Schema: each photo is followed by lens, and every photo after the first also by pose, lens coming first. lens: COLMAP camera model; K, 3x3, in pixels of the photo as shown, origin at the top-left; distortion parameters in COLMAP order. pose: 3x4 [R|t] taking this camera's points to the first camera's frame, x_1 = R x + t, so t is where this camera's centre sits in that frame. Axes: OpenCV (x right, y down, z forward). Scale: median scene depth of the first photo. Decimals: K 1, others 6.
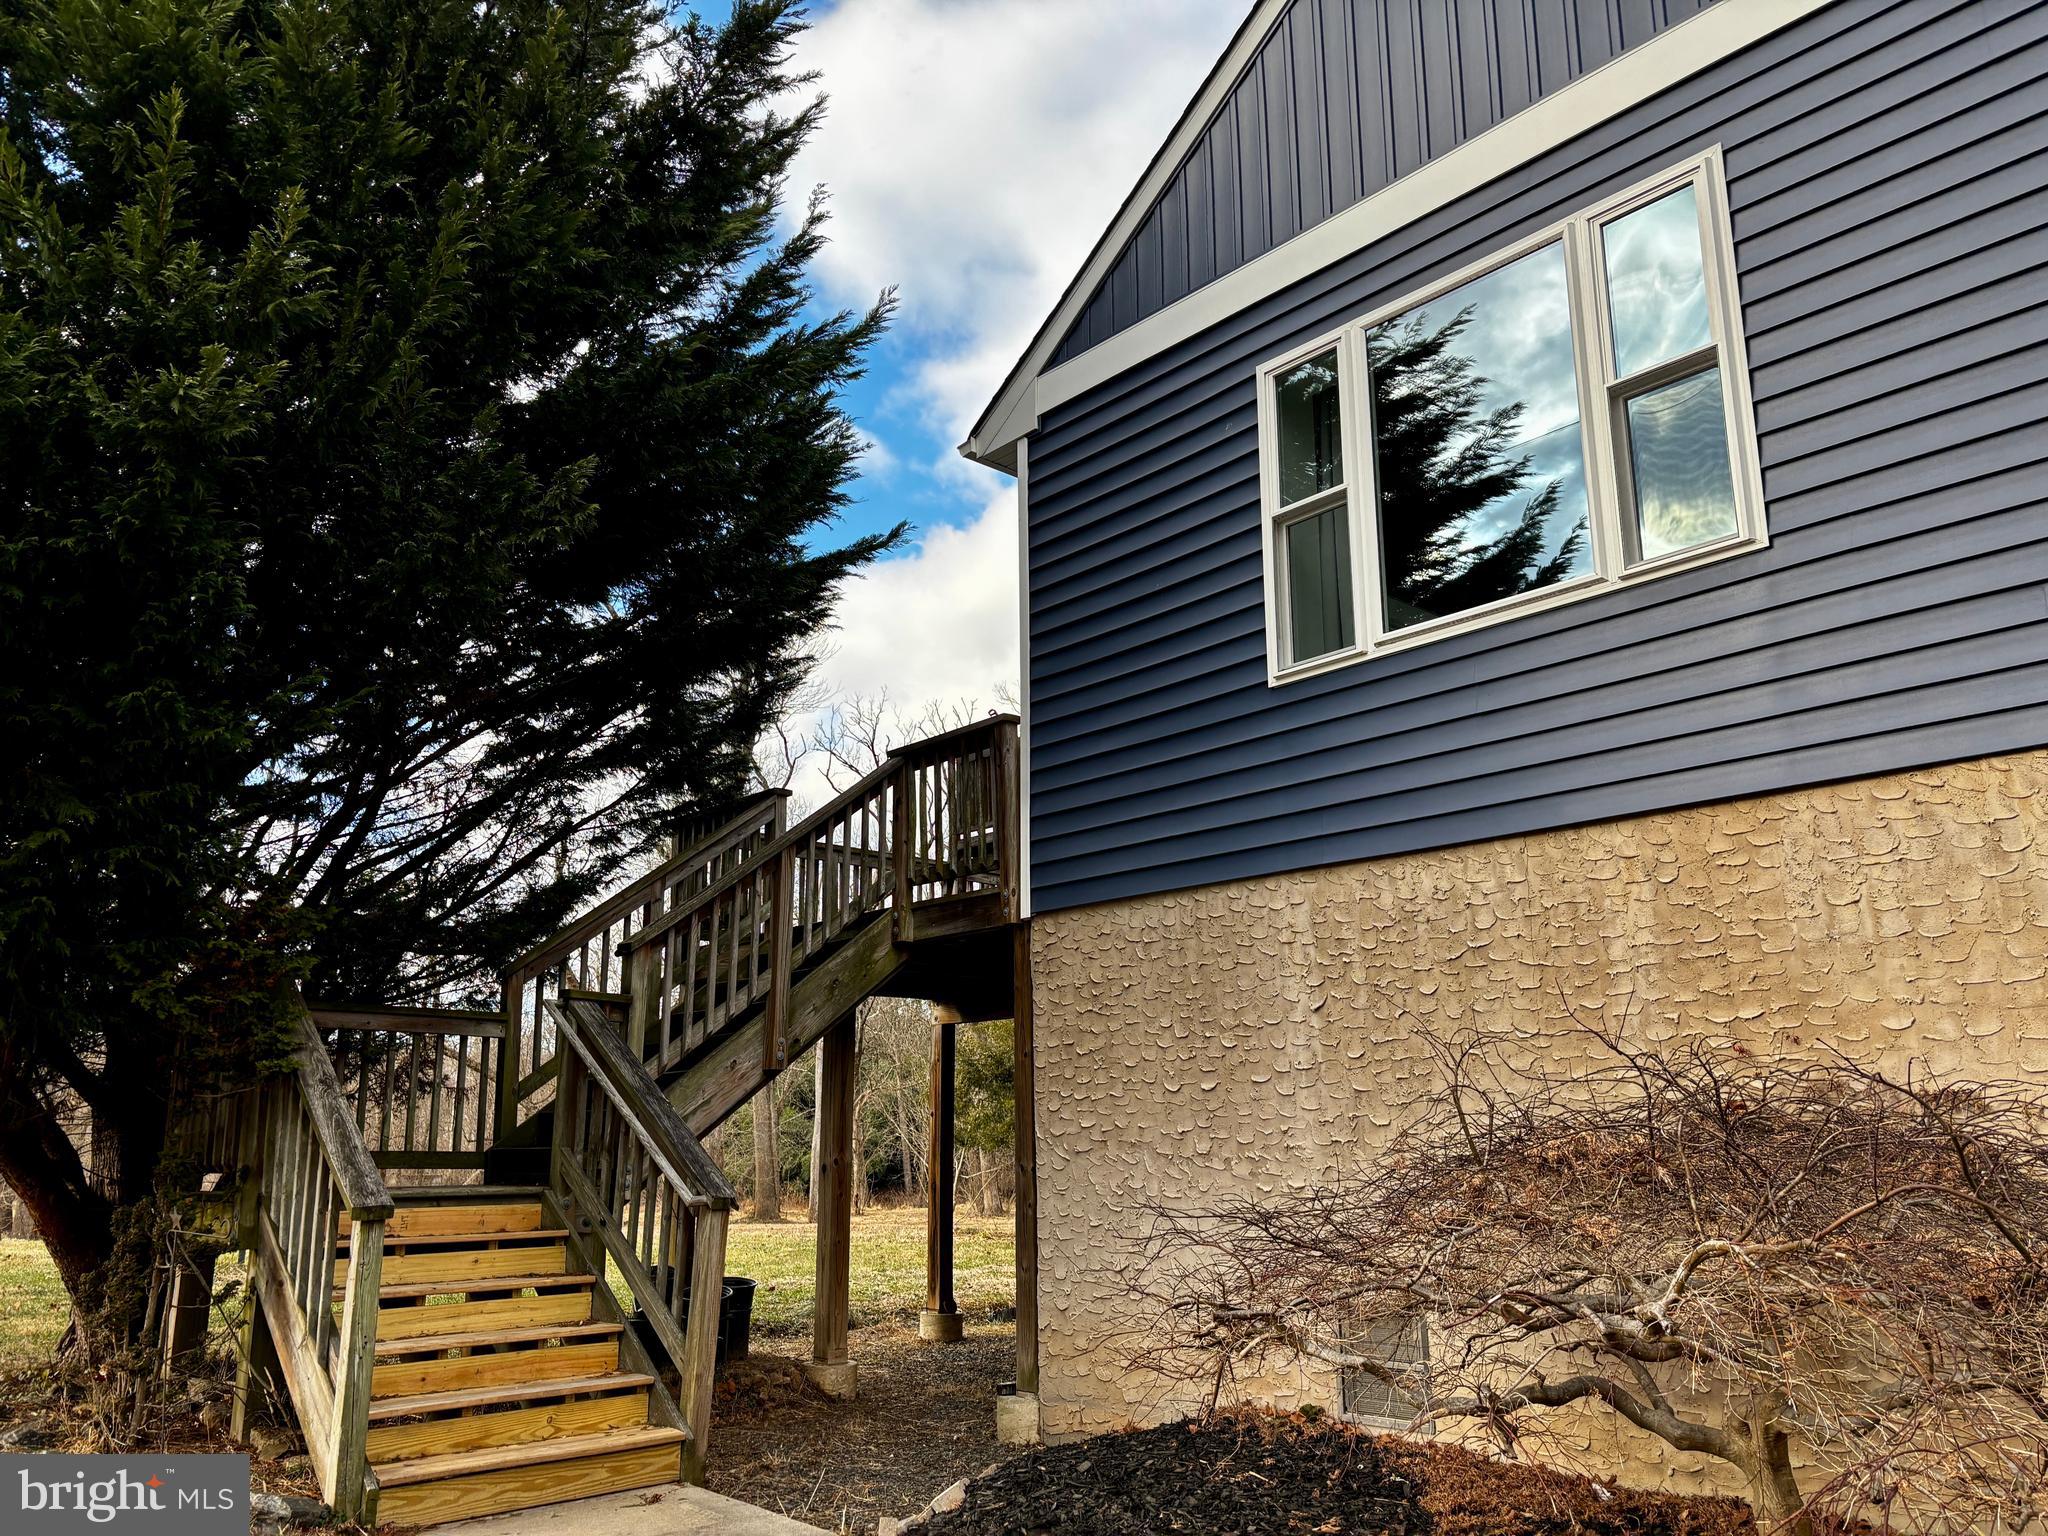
lens RADIAL K [[1559.1, 0, 1021.8], [0, 1559.1, 762.0], [0, 0, 1]] dist [0.049403, -0.055236]
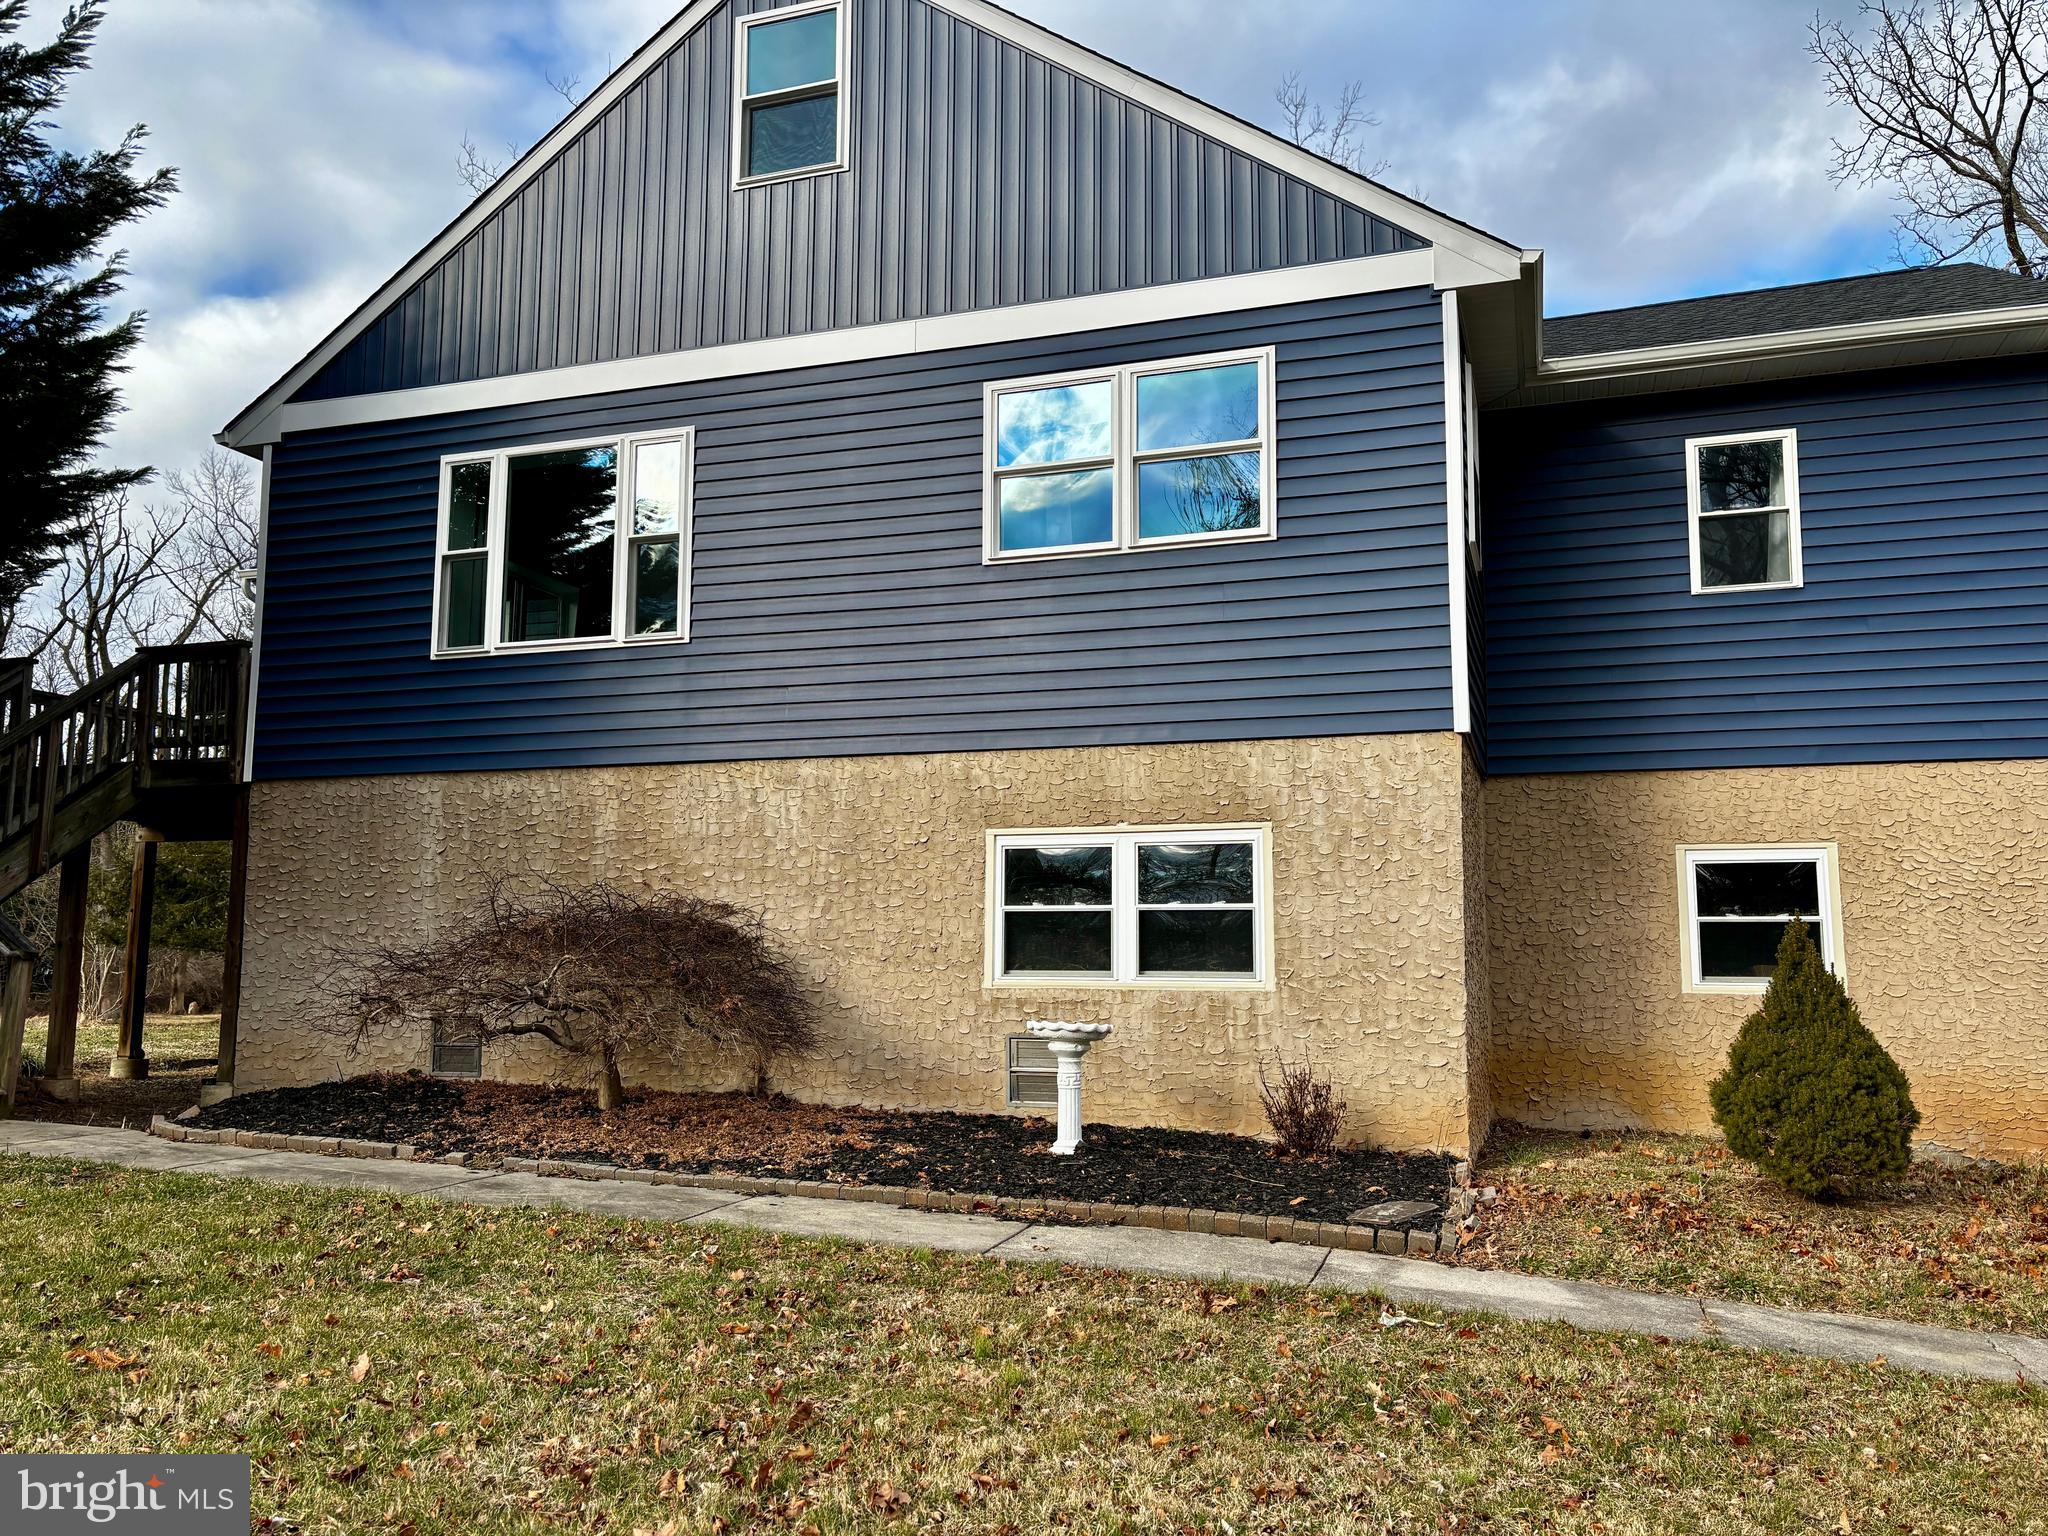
lens RADIAL K [[1559.1, 0, 1033.1], [0, 1559.1, 773.6], [0, 0, 1]] dist [0.049403, -0.055236]
pose [[0.870838, 0.067937, 0.486852, -0.087974], [-0.127065, 0.987854, 0.089434, -0.159797], [-0.474863, -0.139744, 0.868894, -0.774059]]
